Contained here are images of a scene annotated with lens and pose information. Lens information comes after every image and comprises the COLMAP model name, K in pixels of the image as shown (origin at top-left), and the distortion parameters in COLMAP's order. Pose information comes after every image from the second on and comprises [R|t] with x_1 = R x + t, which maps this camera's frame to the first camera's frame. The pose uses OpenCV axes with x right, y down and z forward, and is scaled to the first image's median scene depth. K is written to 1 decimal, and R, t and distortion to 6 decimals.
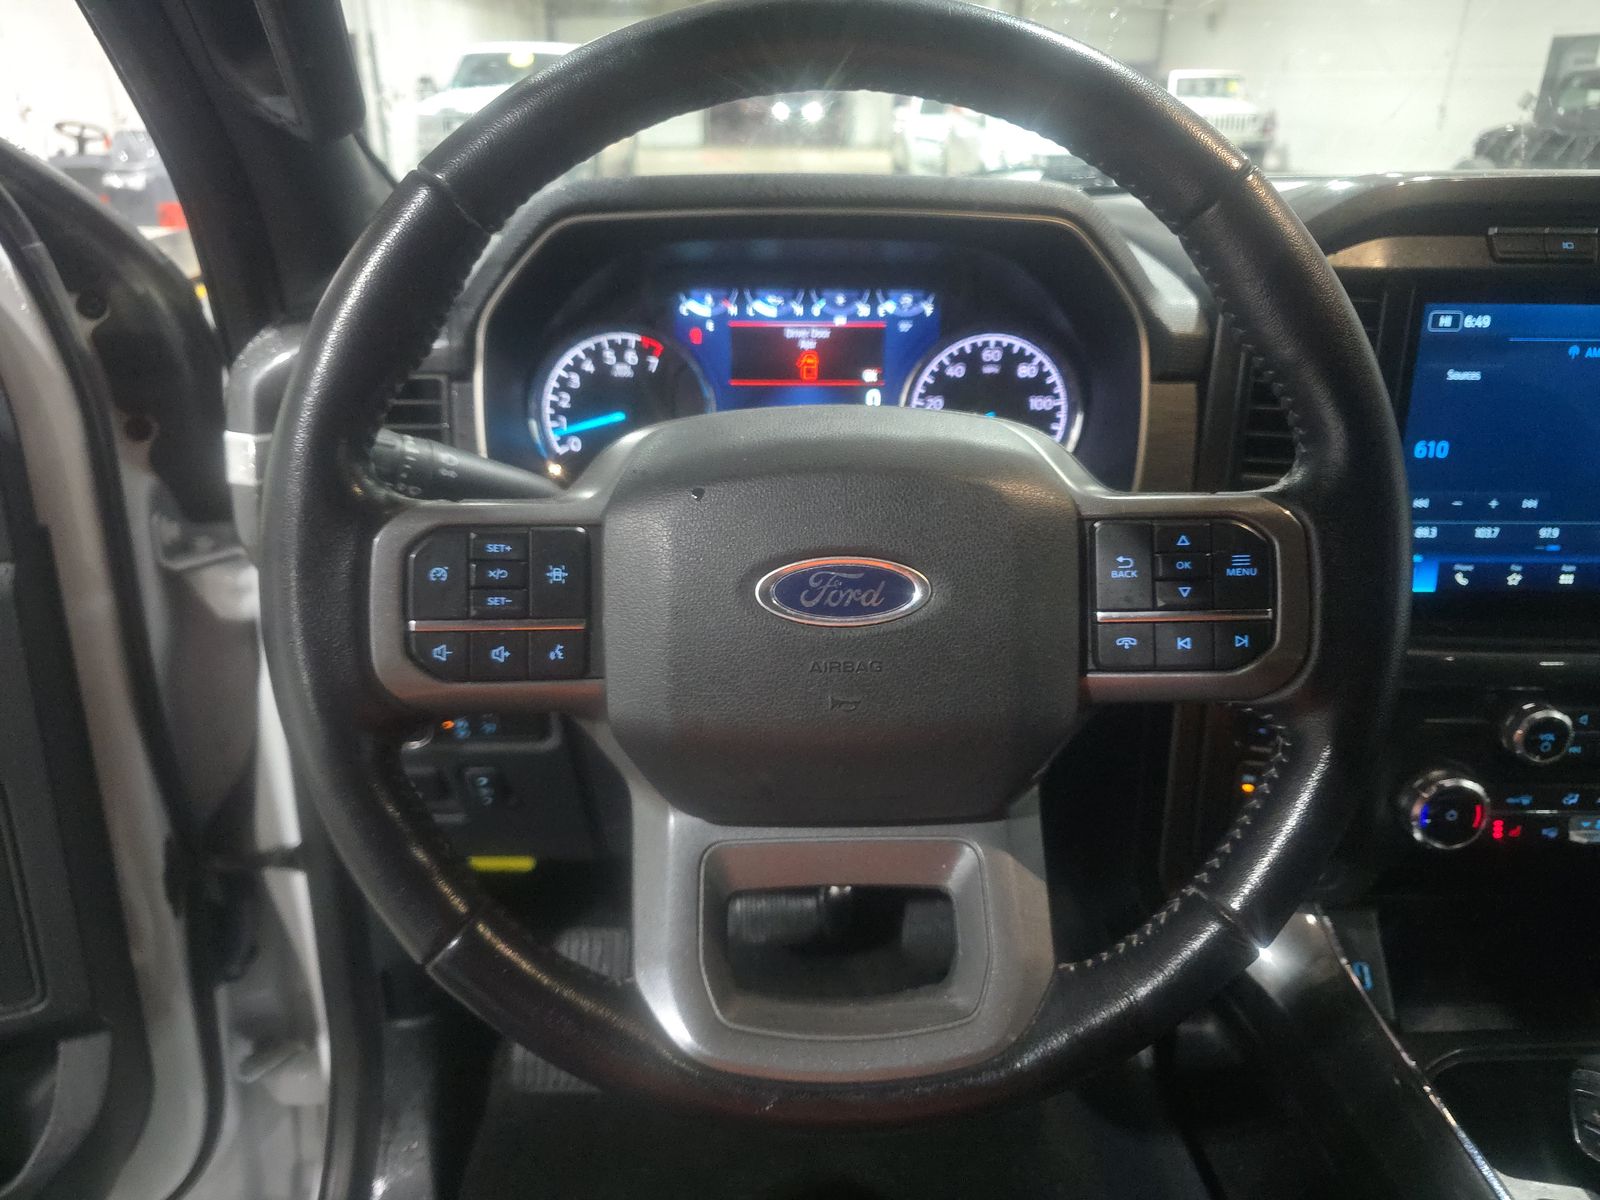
lens RADIAL K [[1127.1, 0, 800.0], [0, 1127.1, 600.0], [0, 0, 1]] dist [0.029195, -0.034239]
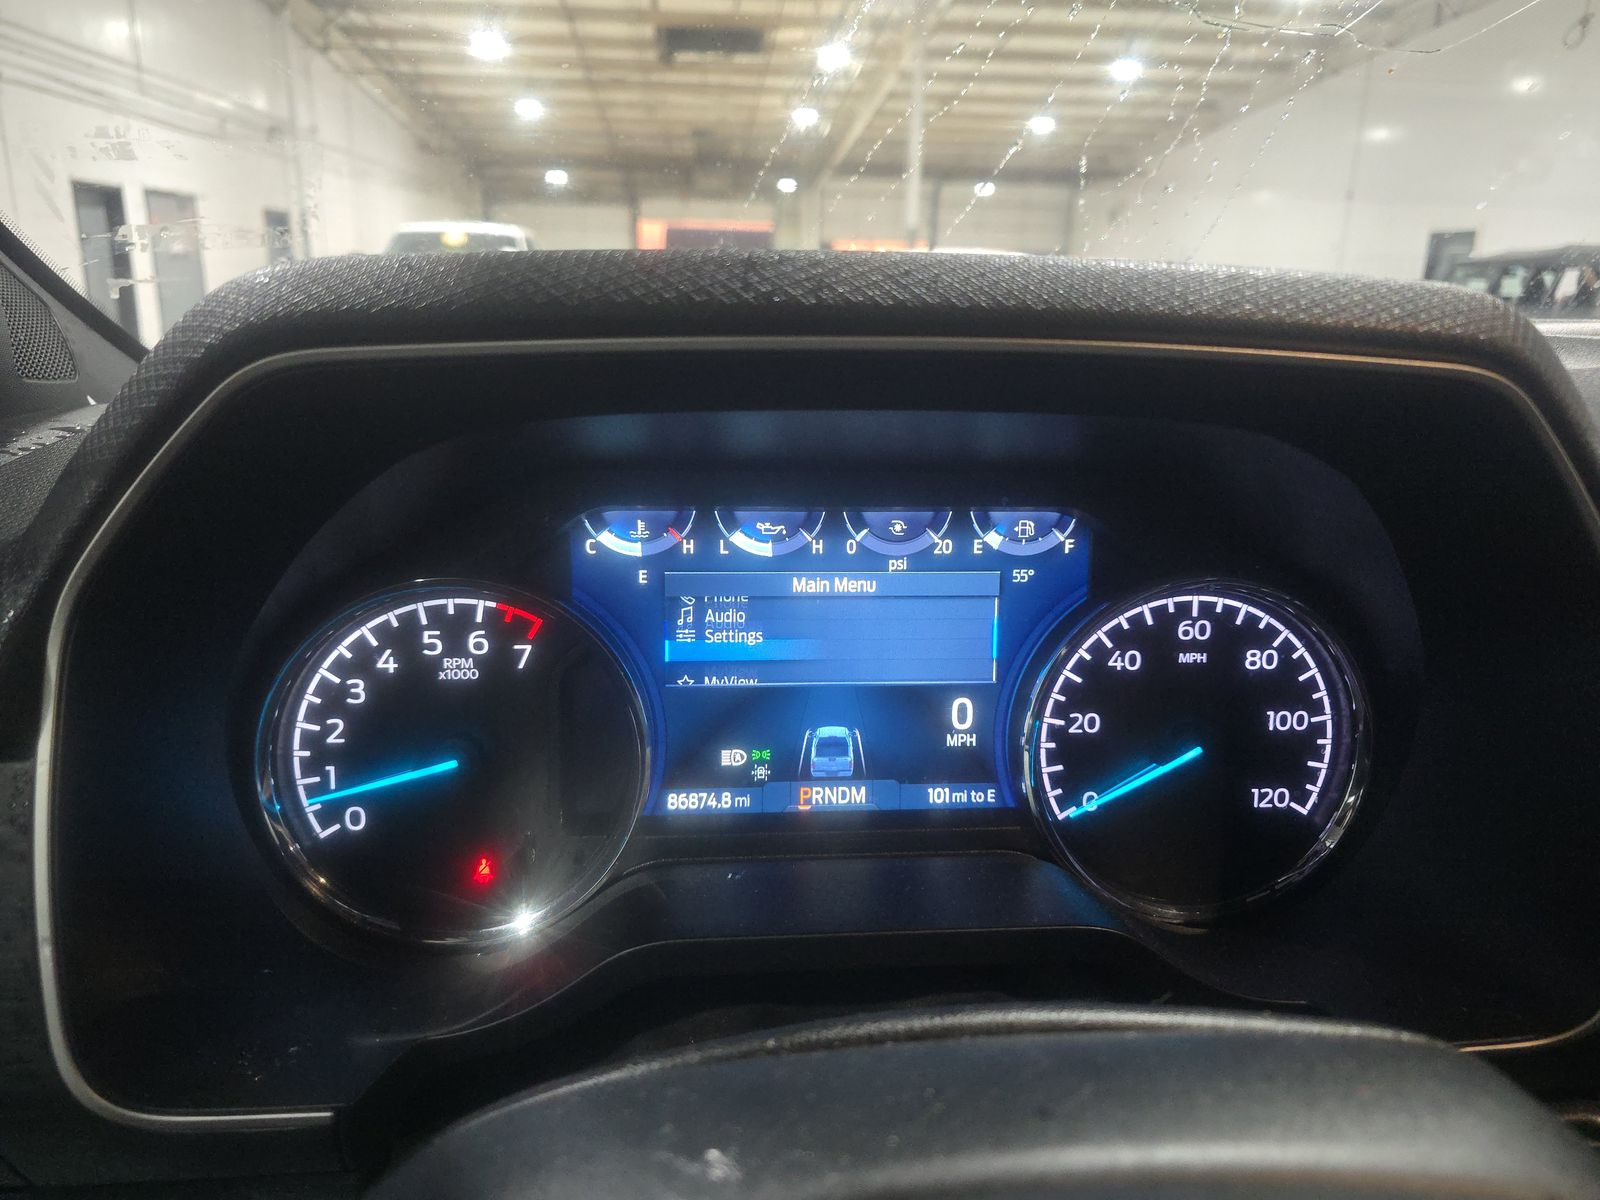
lens RADIAL K [[1101.4, 0, 798.2], [0, 1101.4, 590.3], [0, 0, 1]] dist [0.053038, -0.038454]
pose [[0.998012, -0.005370, 0.062791, -0.041424], [0.014519, 0.989153, -0.146172, -0.165584], [-0.061325, 0.146793, 0.987264, 0.516801]]
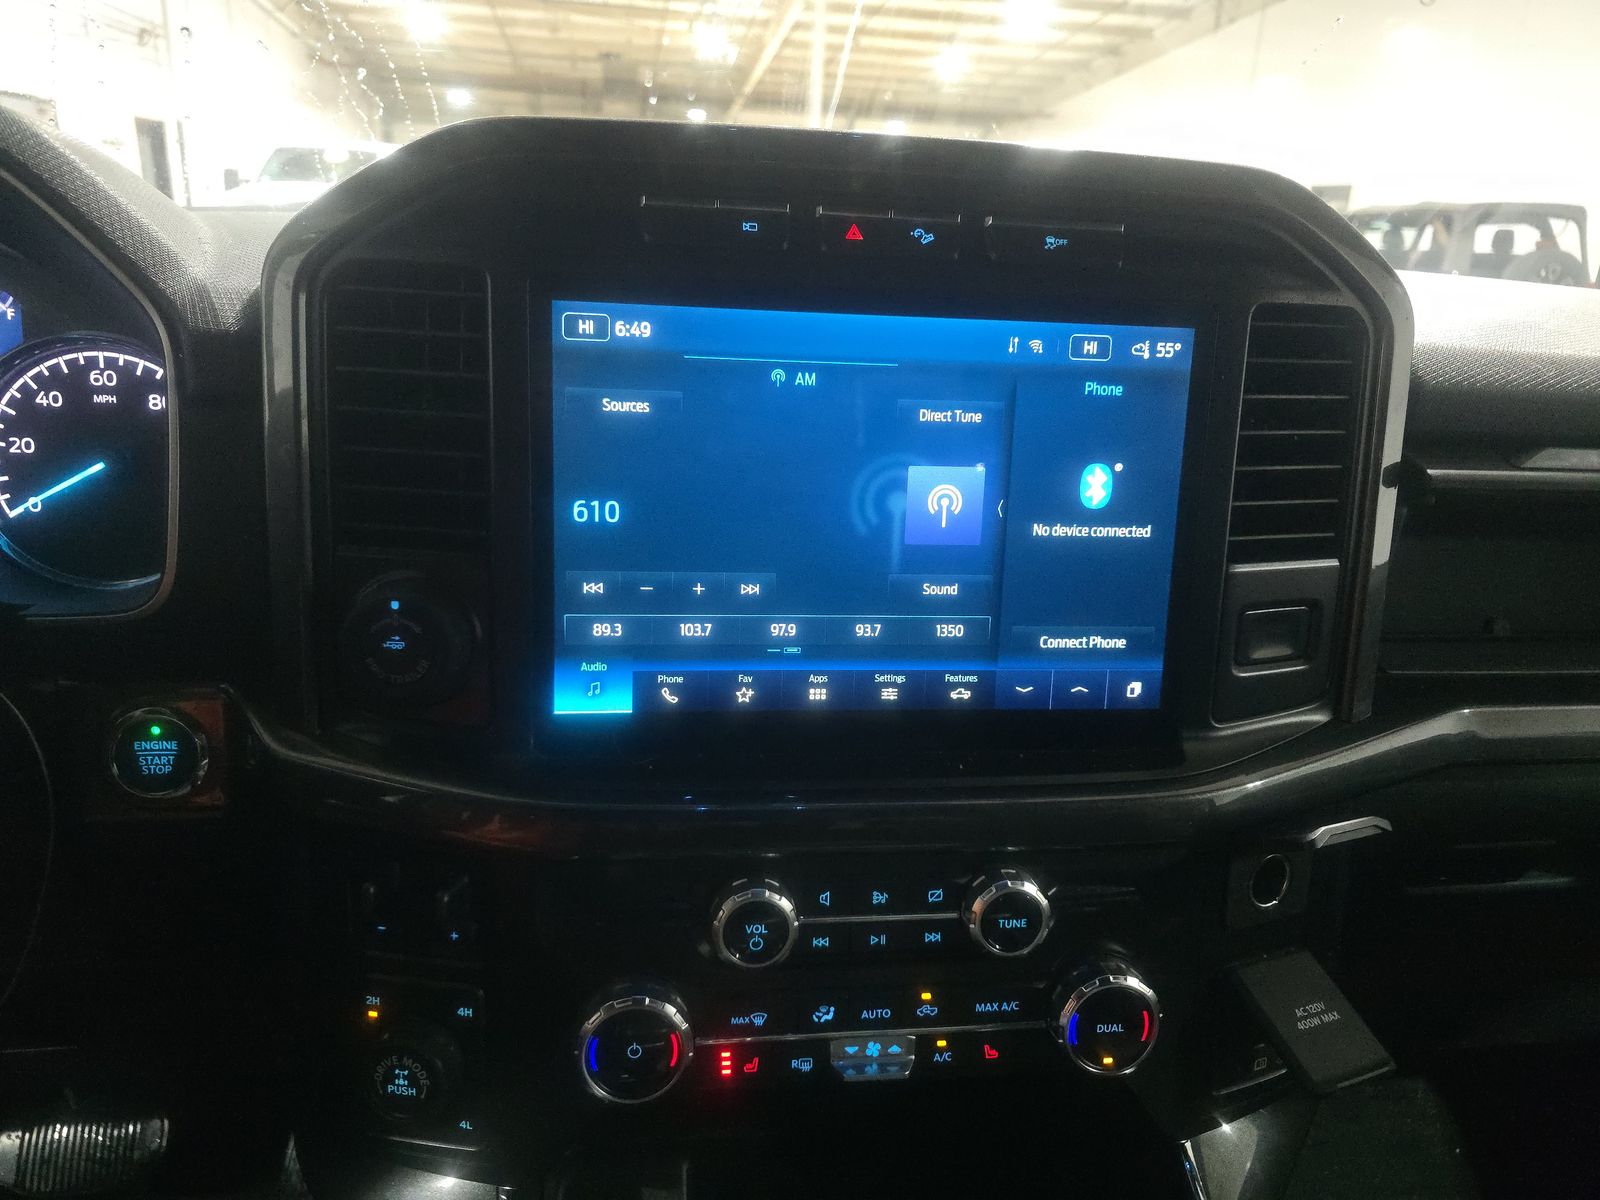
lens RADIAL K [[1101.4, 0, 798.2], [0, 1101.4, 590.3], [0, 0, 1]] dist [0.053038, -0.038454]
pose [[0.992125, 0.002126, 0.125236, 0.516160], [0.009784, 0.995485, -0.094411, -0.016255], [-0.124871, 0.094892, 0.987625, 0.275391]]
